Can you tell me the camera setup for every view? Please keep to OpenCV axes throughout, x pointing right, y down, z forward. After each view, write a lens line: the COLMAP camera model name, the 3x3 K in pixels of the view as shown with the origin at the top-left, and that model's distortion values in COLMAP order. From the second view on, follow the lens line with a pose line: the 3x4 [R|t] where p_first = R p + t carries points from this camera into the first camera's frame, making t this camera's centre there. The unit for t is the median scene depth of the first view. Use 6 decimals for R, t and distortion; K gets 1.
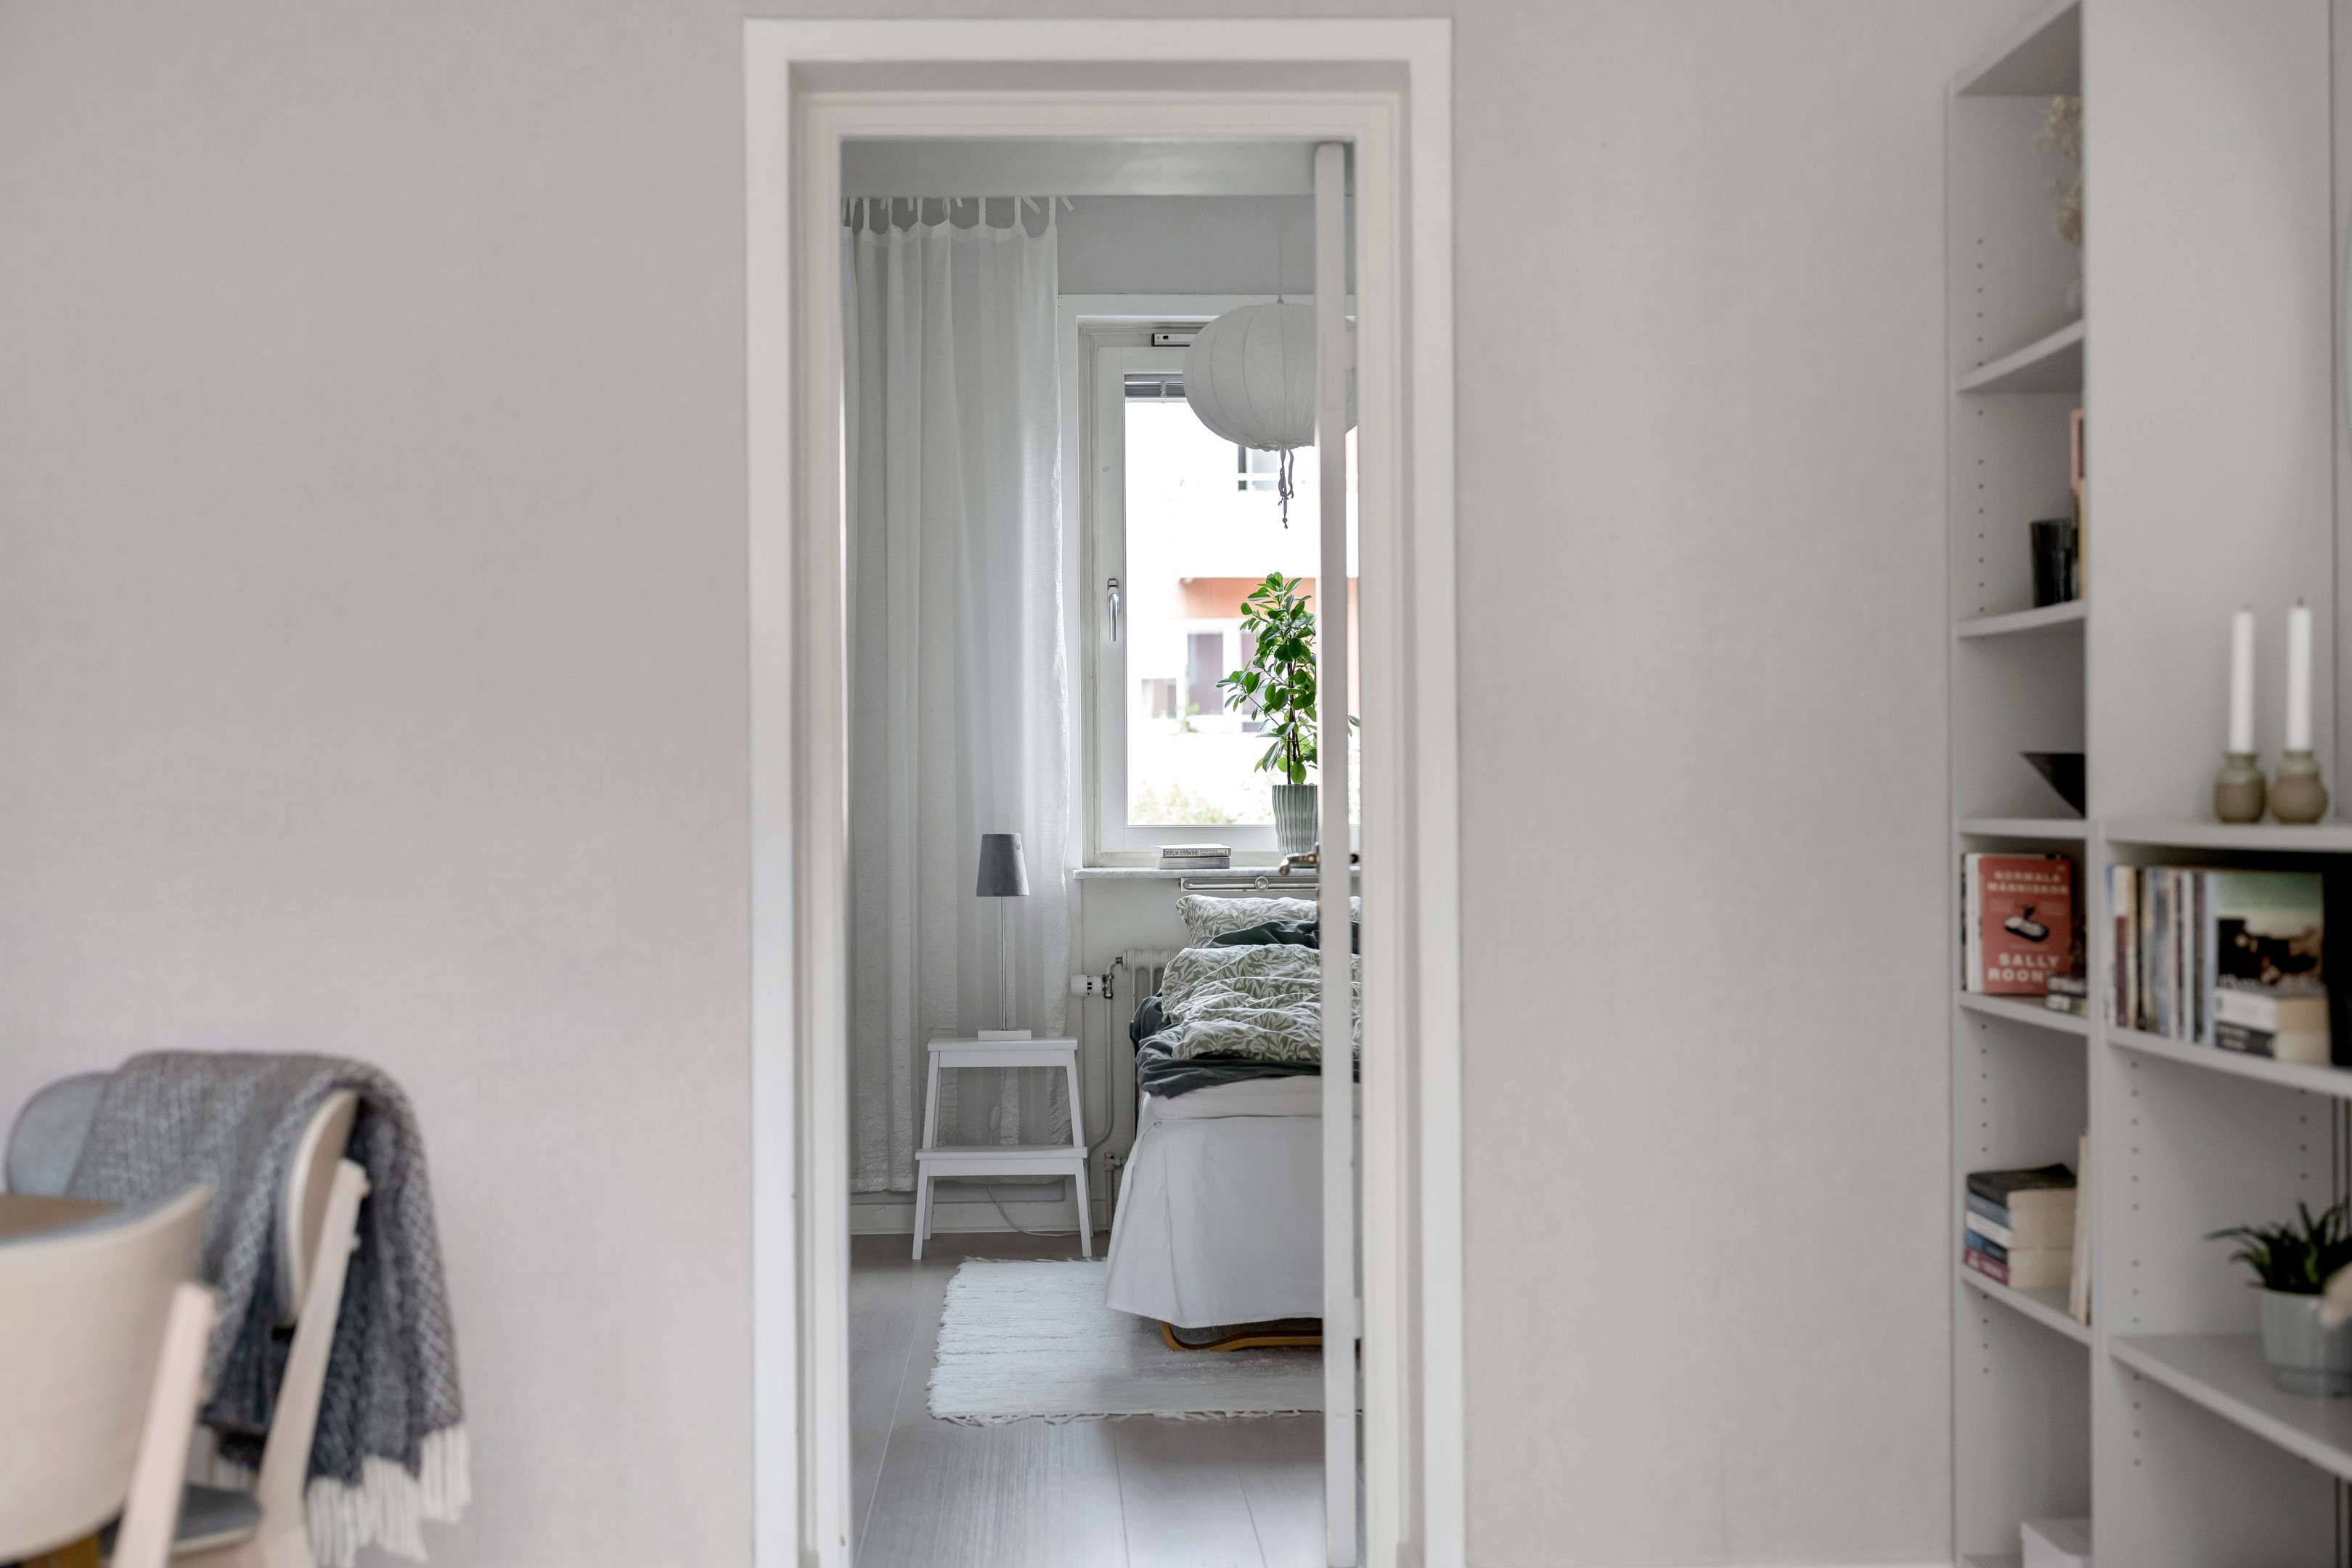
lens RADIAL K [[3307.1, 0, 1183.8], [0, 3307.1, 789.2], [0, 0, 1]] dist [0.026264, 0.000000]
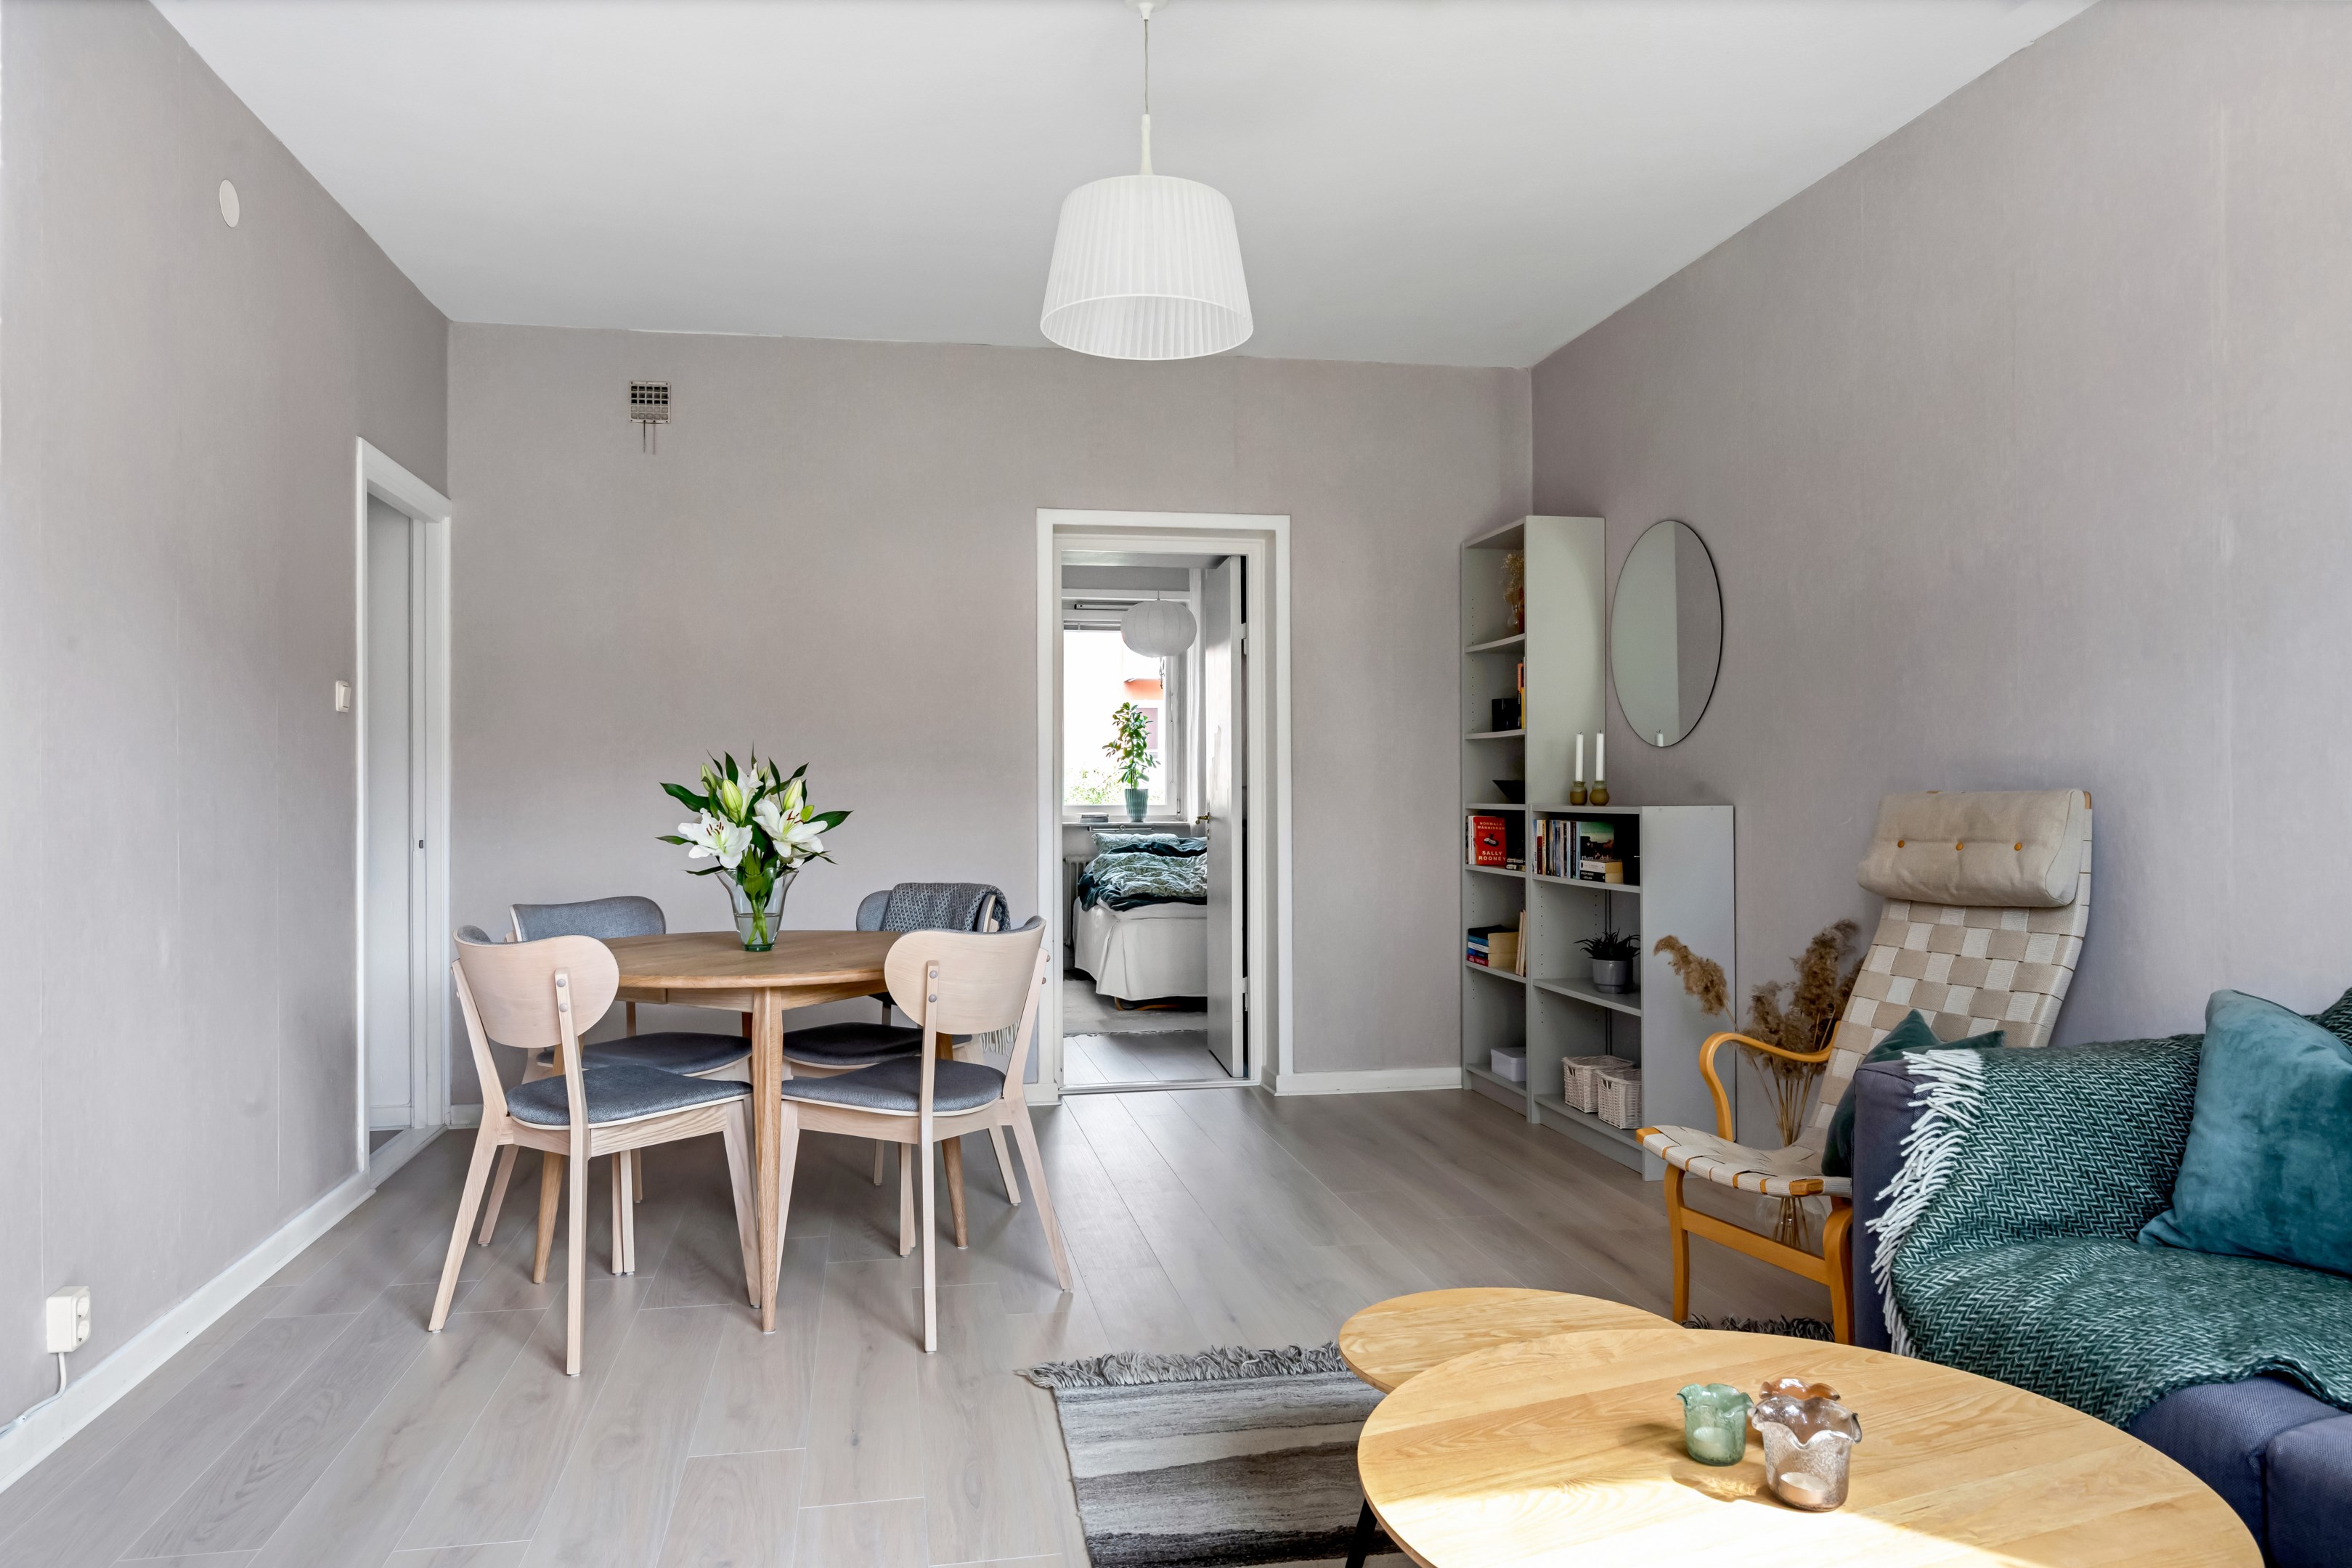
lens RADIAL K [[1521.4, 0, 1165.3], [0, 1521.4, 782.8], [0, 0, 1]] dist [0.006472, 0.001765]
pose [[0.990553, 0.003327, 0.137088, -0.220596], [-0.002891, 0.999990, -0.003377, -0.003825], [-0.137098, 0.002948, 0.990553, -0.280998]]
